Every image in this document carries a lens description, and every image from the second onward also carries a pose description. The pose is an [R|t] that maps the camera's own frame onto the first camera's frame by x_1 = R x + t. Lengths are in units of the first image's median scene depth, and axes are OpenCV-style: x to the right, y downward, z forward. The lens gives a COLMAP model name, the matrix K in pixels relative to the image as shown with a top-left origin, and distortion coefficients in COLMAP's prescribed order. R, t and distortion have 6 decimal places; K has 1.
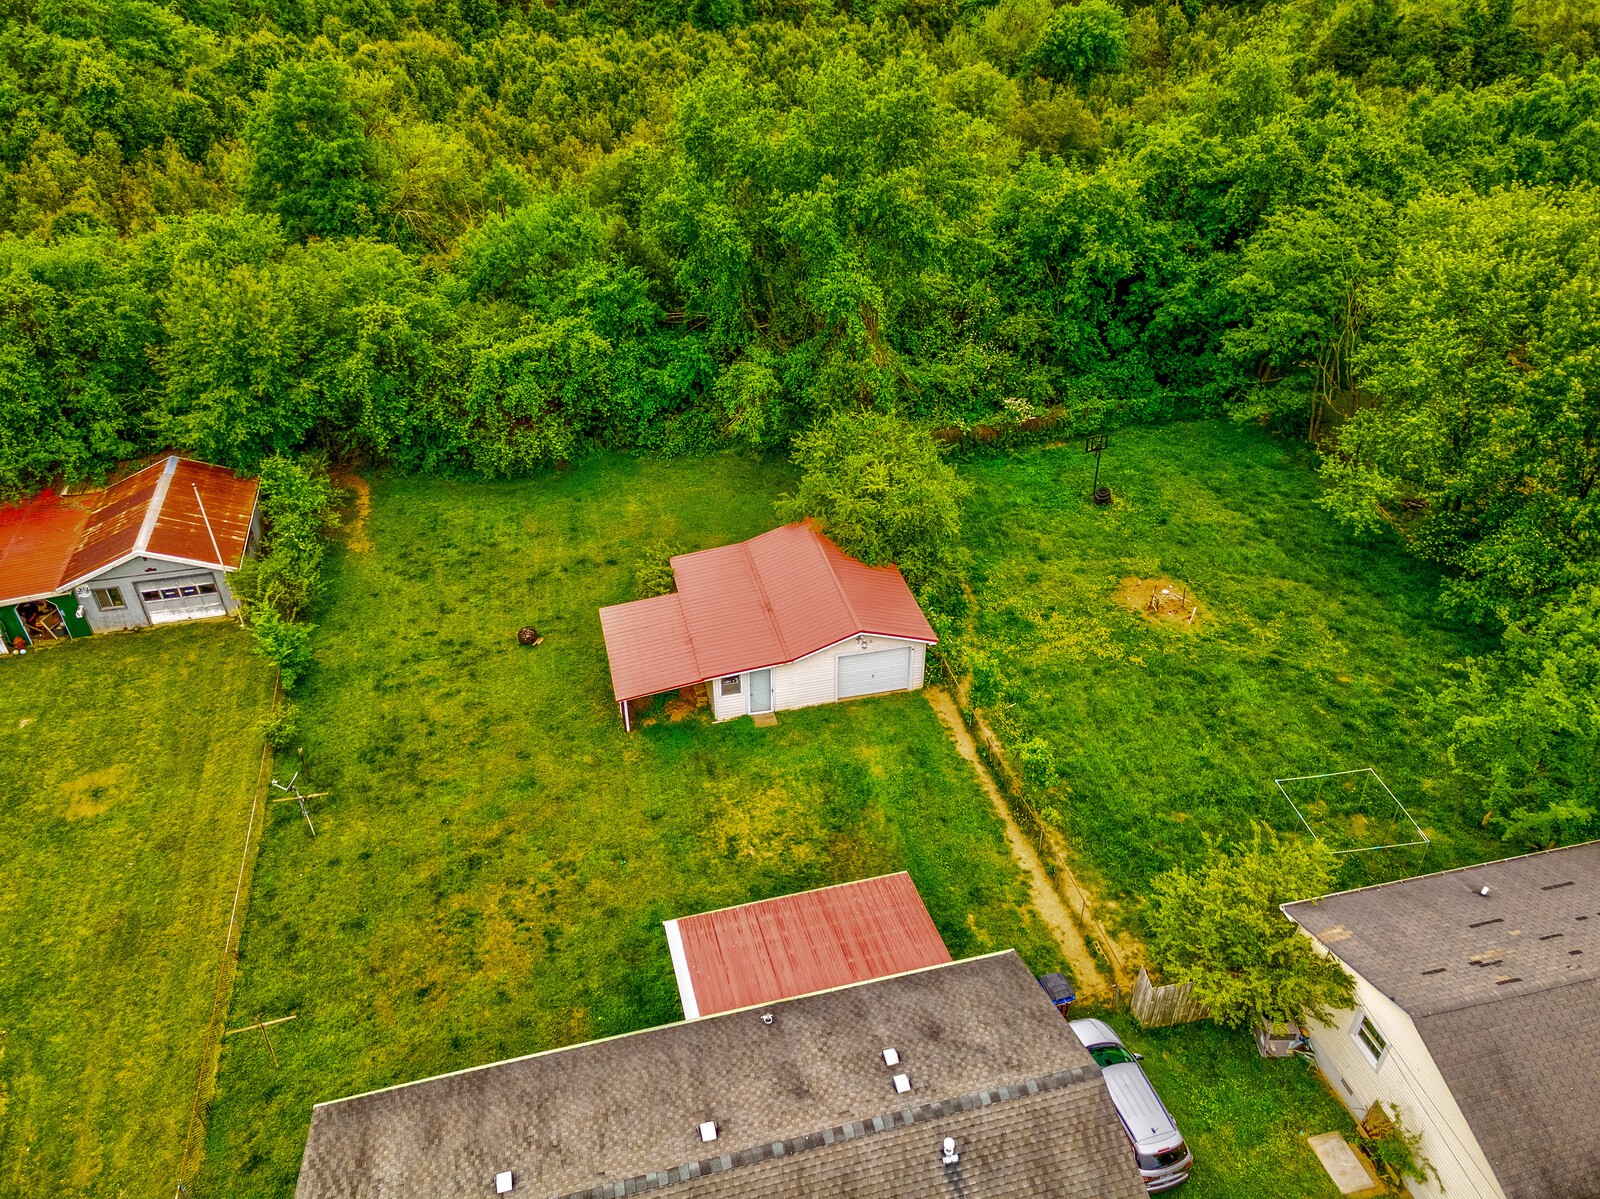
lens RADIAL K [[1169.3, 0, 800.0], [0, 1169.3, 599.5], [0, 0, 1]] dist [0.043093, -0.002297]
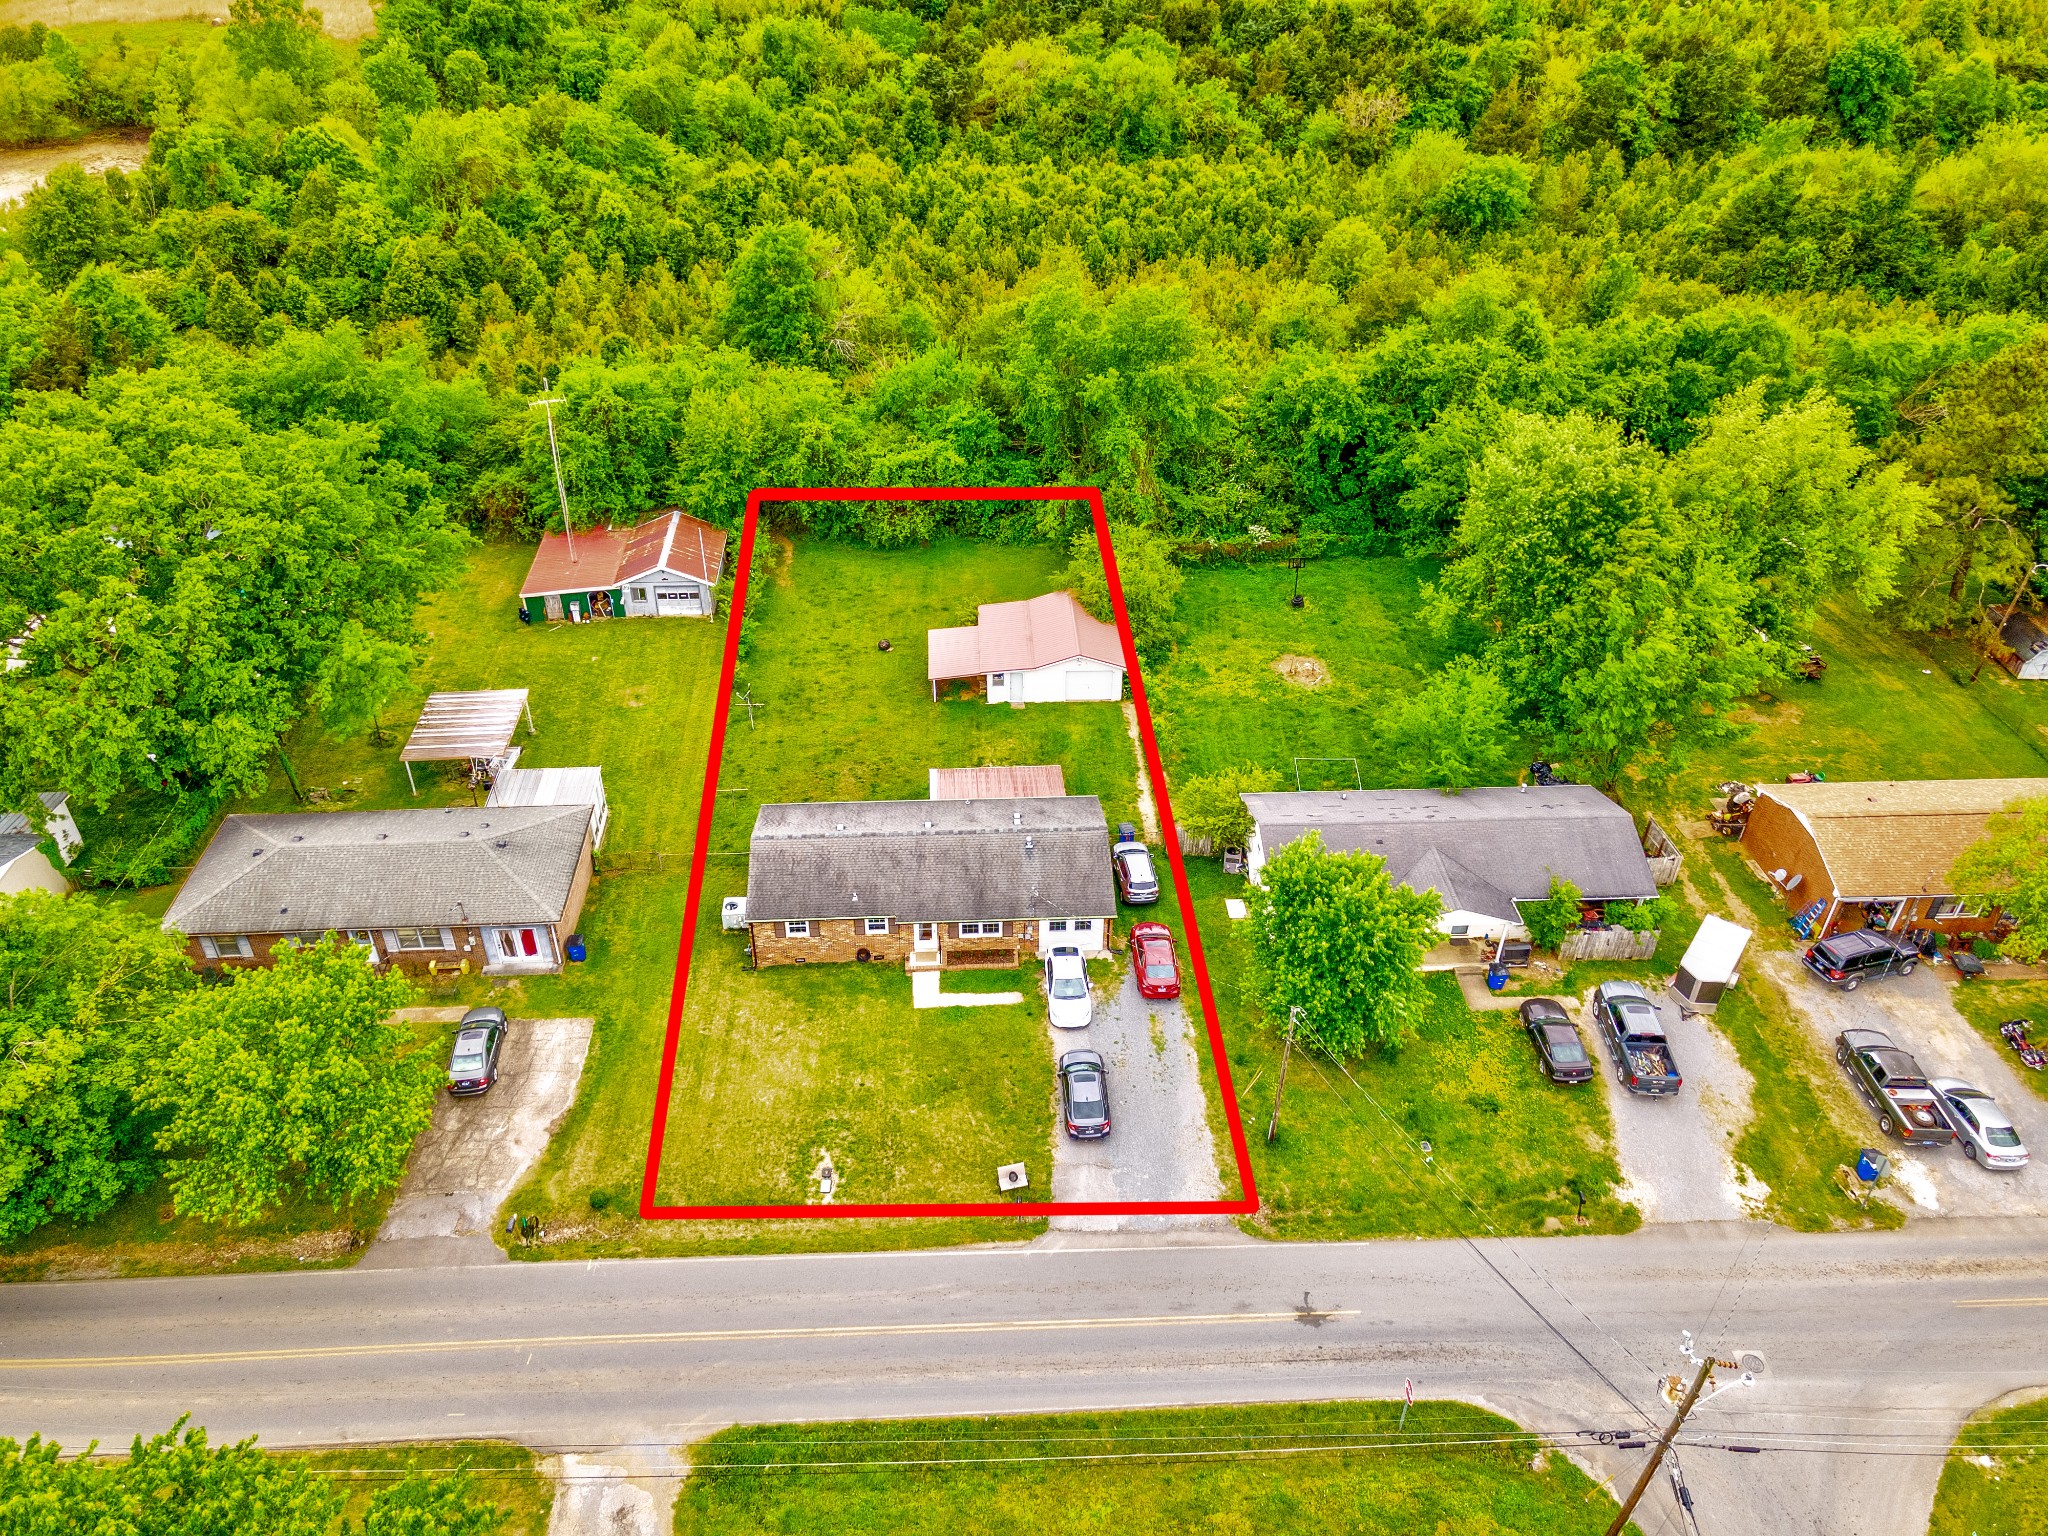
lens RADIAL K [[1496.7, 0, 1024.0], [0, 1496.7, 768.0], [0, 0, 1]] dist [0.043093, -0.002297]
pose [[0.981260, 0.118312, -0.152086, 0.228120], [-0.117953, 0.992954, 0.011411, 0.123206], [0.152364, 0.006742, 0.988301, -0.786022]]
